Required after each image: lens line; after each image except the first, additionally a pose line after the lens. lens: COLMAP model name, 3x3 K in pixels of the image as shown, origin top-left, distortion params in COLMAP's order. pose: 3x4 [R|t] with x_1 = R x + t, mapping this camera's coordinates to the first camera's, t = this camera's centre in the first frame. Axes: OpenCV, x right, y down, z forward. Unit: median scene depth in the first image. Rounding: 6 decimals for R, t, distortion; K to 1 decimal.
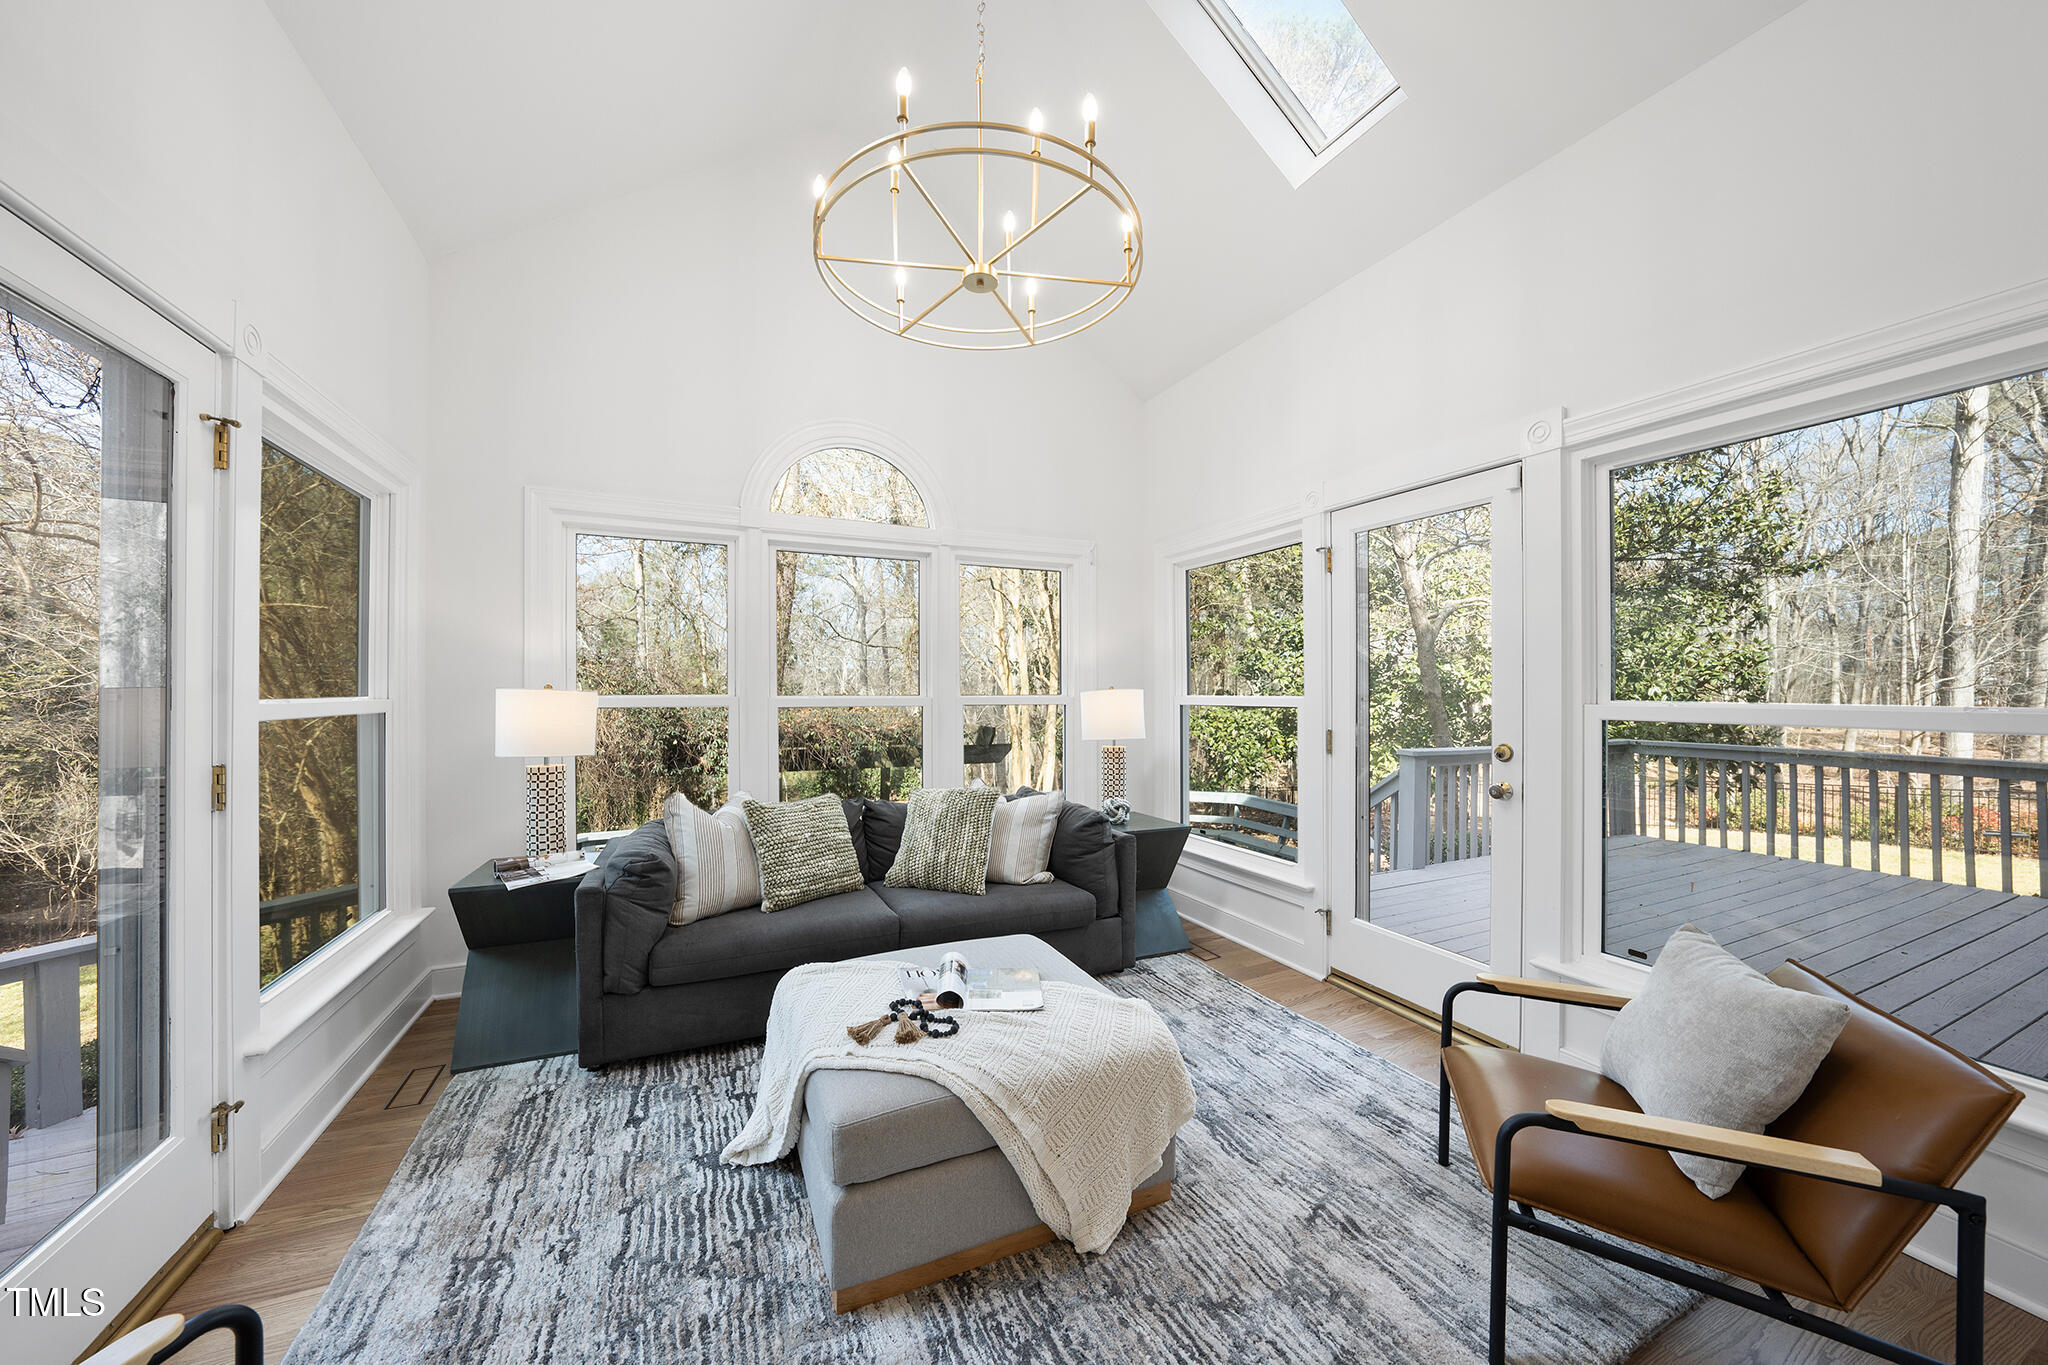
lens RADIAL K [[728.1, 0, 1024.7], [0, 728.1, 689.0], [0, 0, 1]] dist [-0.022247, 0.004202]
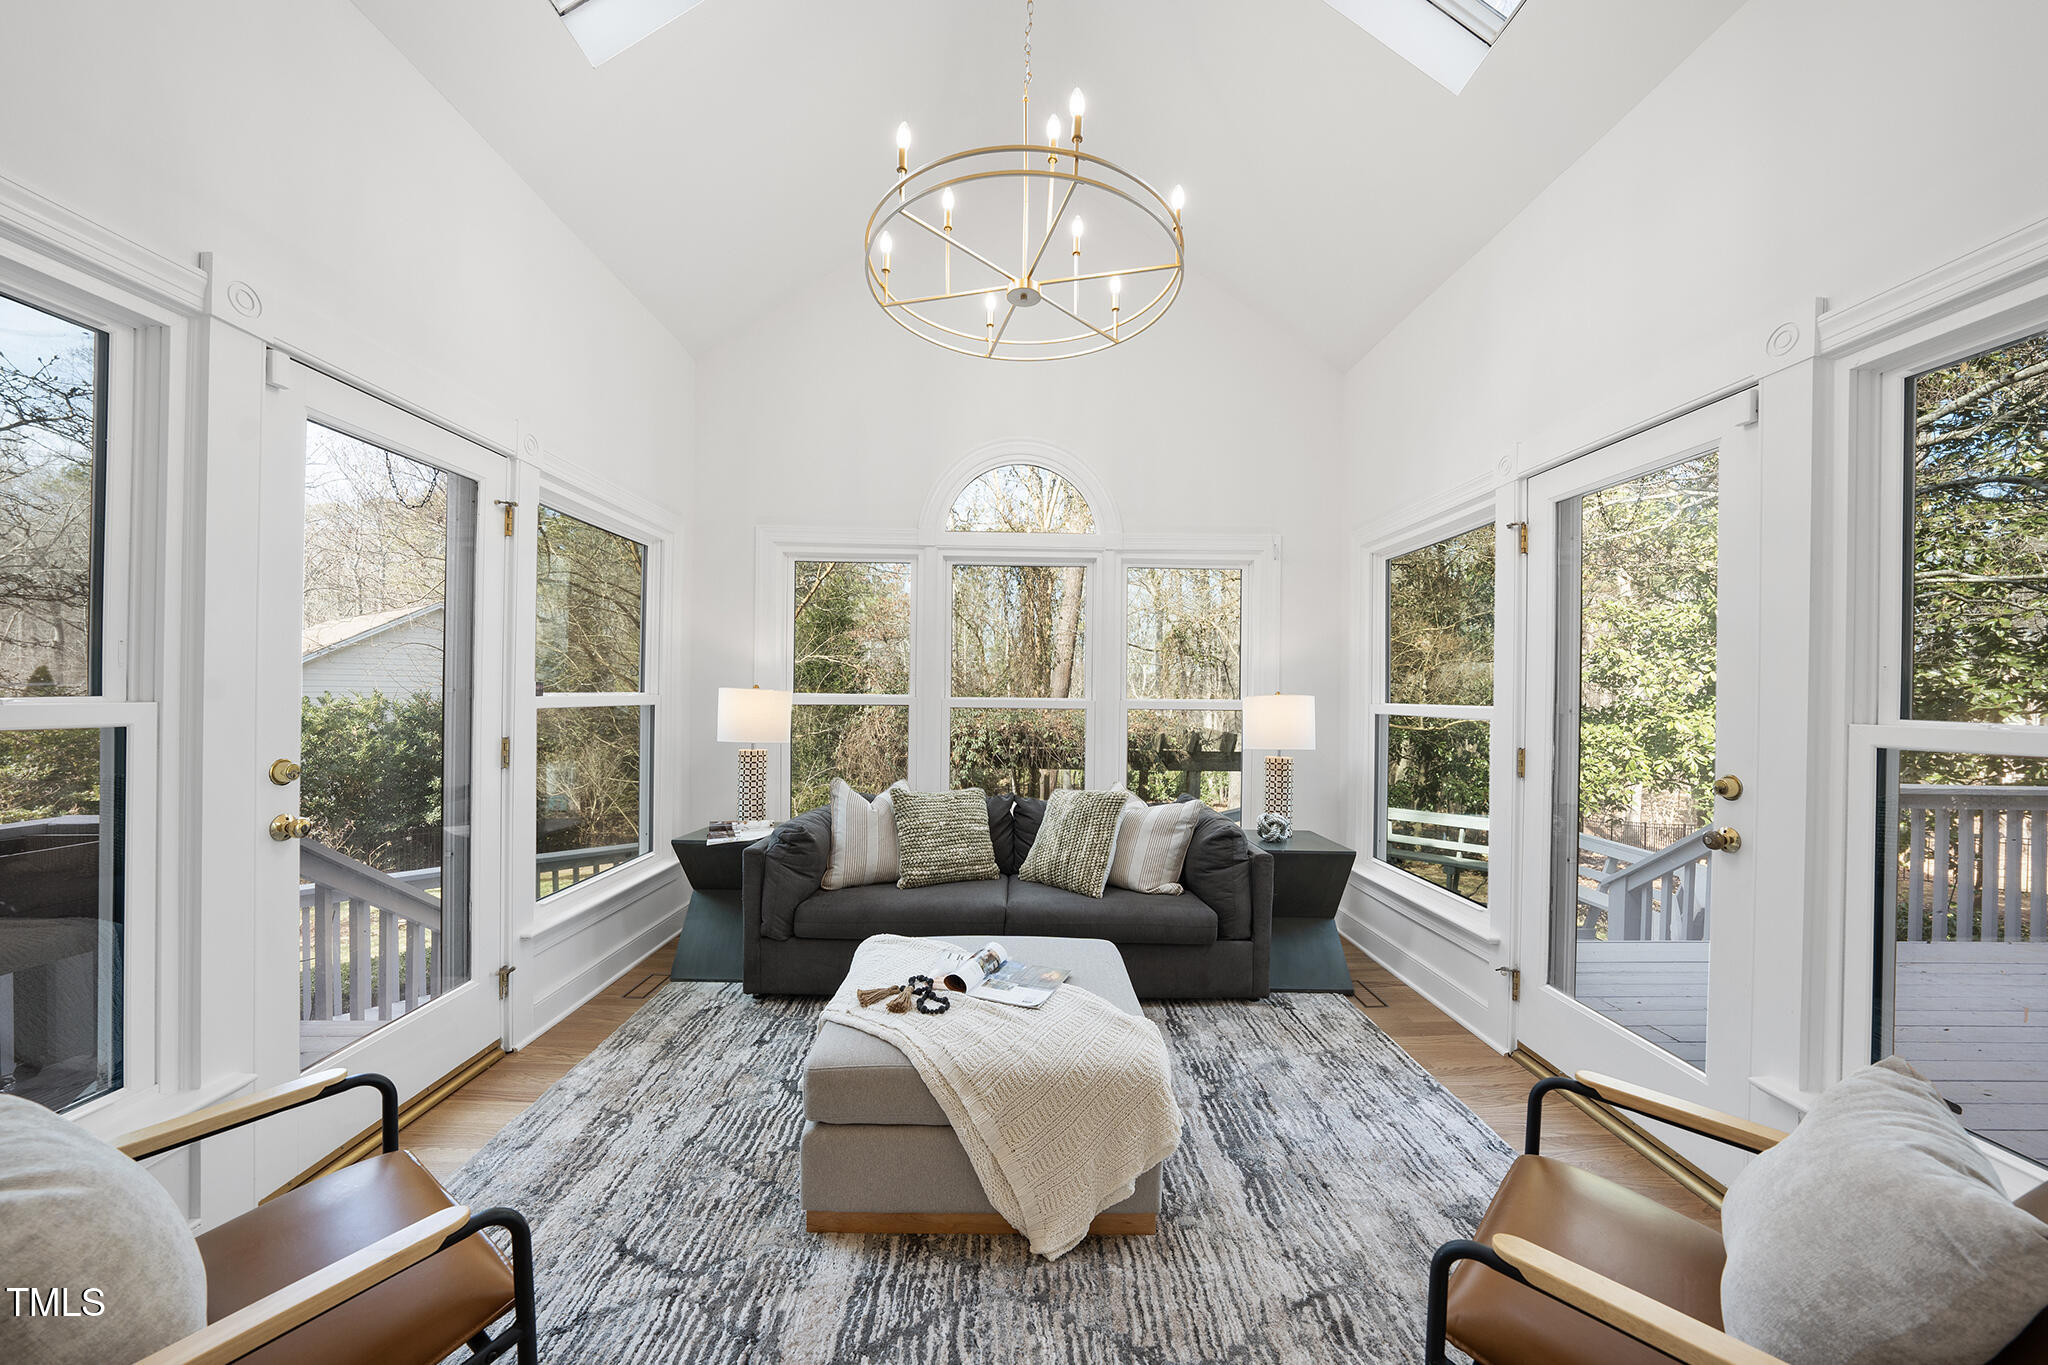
lens RADIAL K [[728.1, 0, 1023.4], [0, 728.1, 694.9], [0, 0, 1]] dist [-0.022247, 0.004202]
pose [[0.913380, 0.012974, -0.406901, 0.375832], [-0.011945, 0.999916, 0.005068, -0.000876], [0.406933, 0.000231, 0.913458, 0.061227]]
